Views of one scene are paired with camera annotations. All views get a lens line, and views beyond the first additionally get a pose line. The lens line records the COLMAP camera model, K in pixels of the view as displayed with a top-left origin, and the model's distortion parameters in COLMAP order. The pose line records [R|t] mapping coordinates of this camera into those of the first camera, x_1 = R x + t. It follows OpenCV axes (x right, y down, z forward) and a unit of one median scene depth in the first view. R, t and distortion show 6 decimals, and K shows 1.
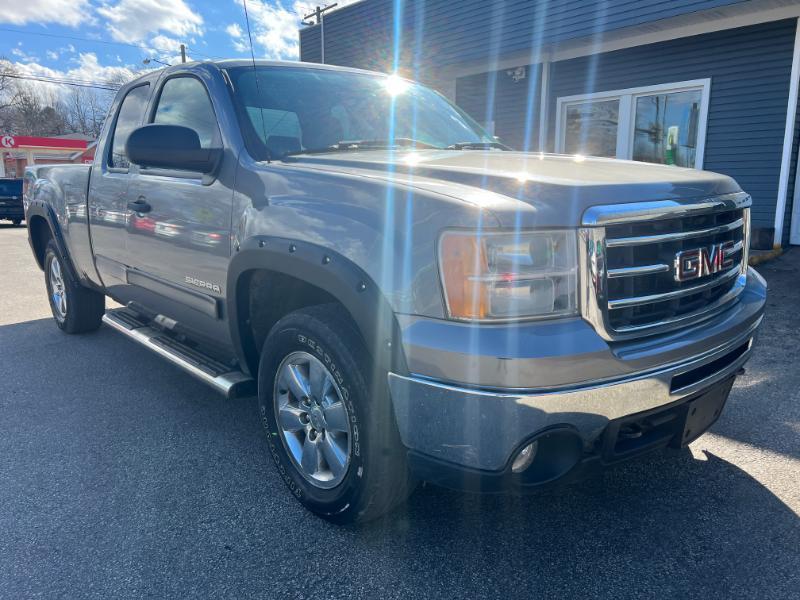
lens RADIAL K [[607.1, 0, 393.5], [0, 607.1, 296.5], [0, 0, 1]] dist [0.058405, -0.067422]
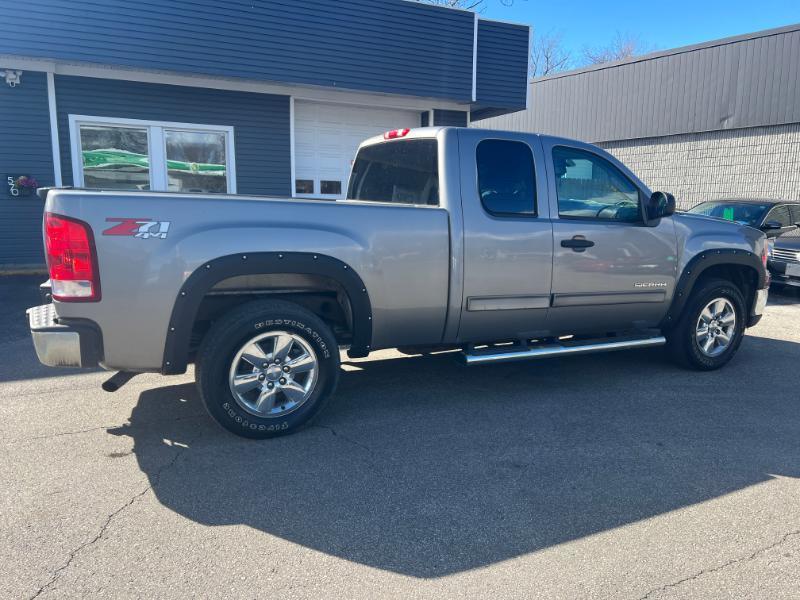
lens RADIAL K [[605.8, 0, 402.8], [0, 605.8, 301.9], [0, 0, 1]] dist [0.051171, -0.059985]
pose [[0.245025, -0.148794, 0.958031, -2.232943], [0.160687, 0.980719, 0.111221, -0.287954], [-0.956108, 0.126691, 0.264210, 1.290225]]
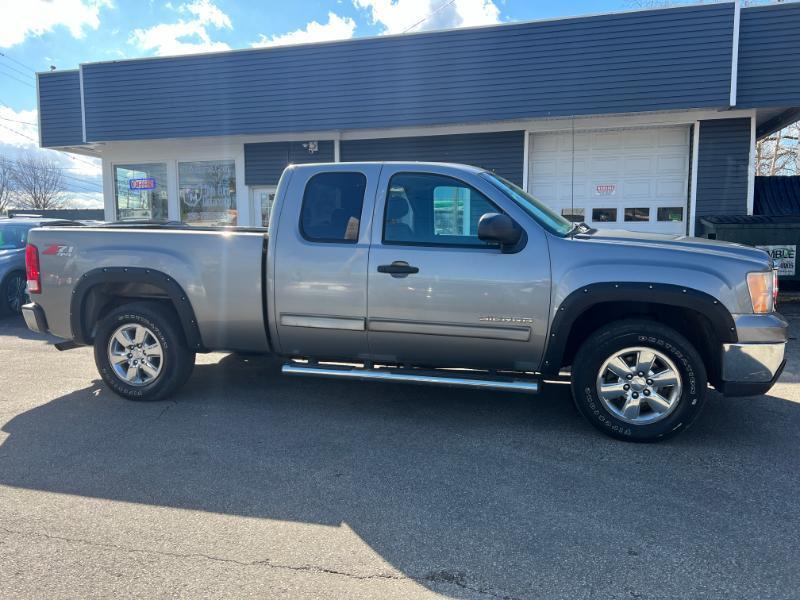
lens RADIAL K [[607.1, 0, 393.5], [0, 607.1, 296.5], [0, 0, 1]] dist [0.058405, -0.067422]
pose [[0.827242, -0.059561, 0.558680, -1.433196], [0.104708, 0.993288, -0.049148, -0.032646], [-0.552003, 0.099156, 0.827926, -0.071493]]
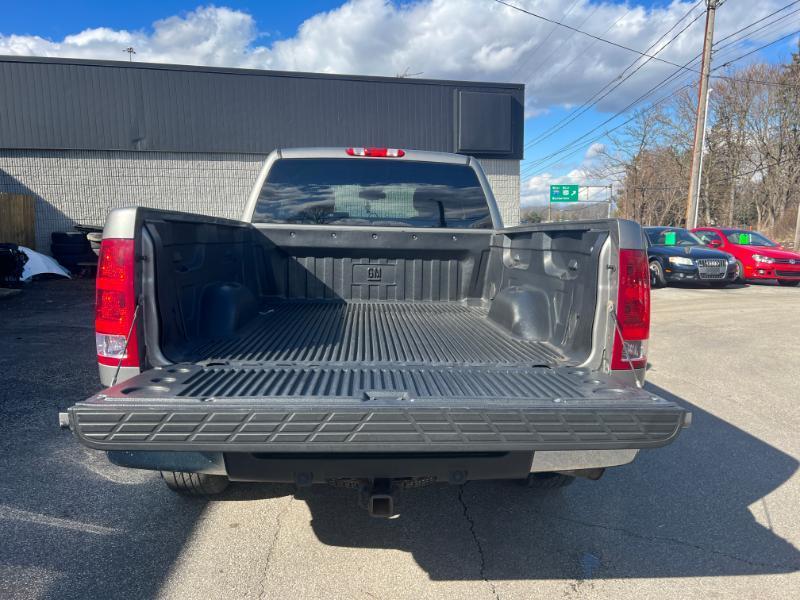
lens RADIAL K [[608.2, 0, 399.6], [0, 608.2, 298.3], [0, 0, 1]] dist [0.053783, -0.060415]
pose [[-0.805352, -0.069975, 0.588652, -1.513555], [0.105462, 0.960255, 0.258434, -0.613832], [-0.583340, 0.270211, -0.765964, 3.030543]]
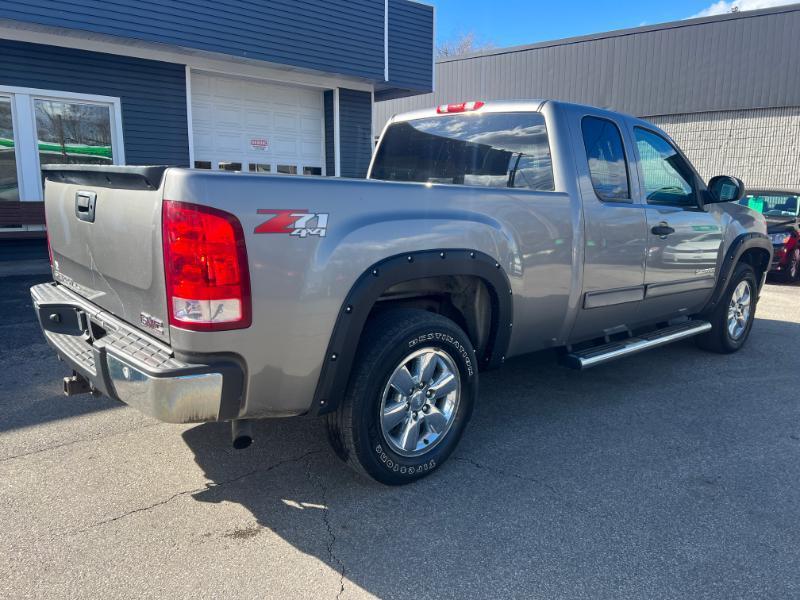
lens RADIAL K [[606.3, 0, 396.1], [0, 606.3, 295.6], [0, 0, 1]] dist [0.062900, -0.074609]
pose [[-0.015524, -0.166654, 0.985893, -2.070572], [0.168153, 0.971534, 0.166874, -0.396300], [-0.985639, 0.168372, 0.012942, 1.929030]]
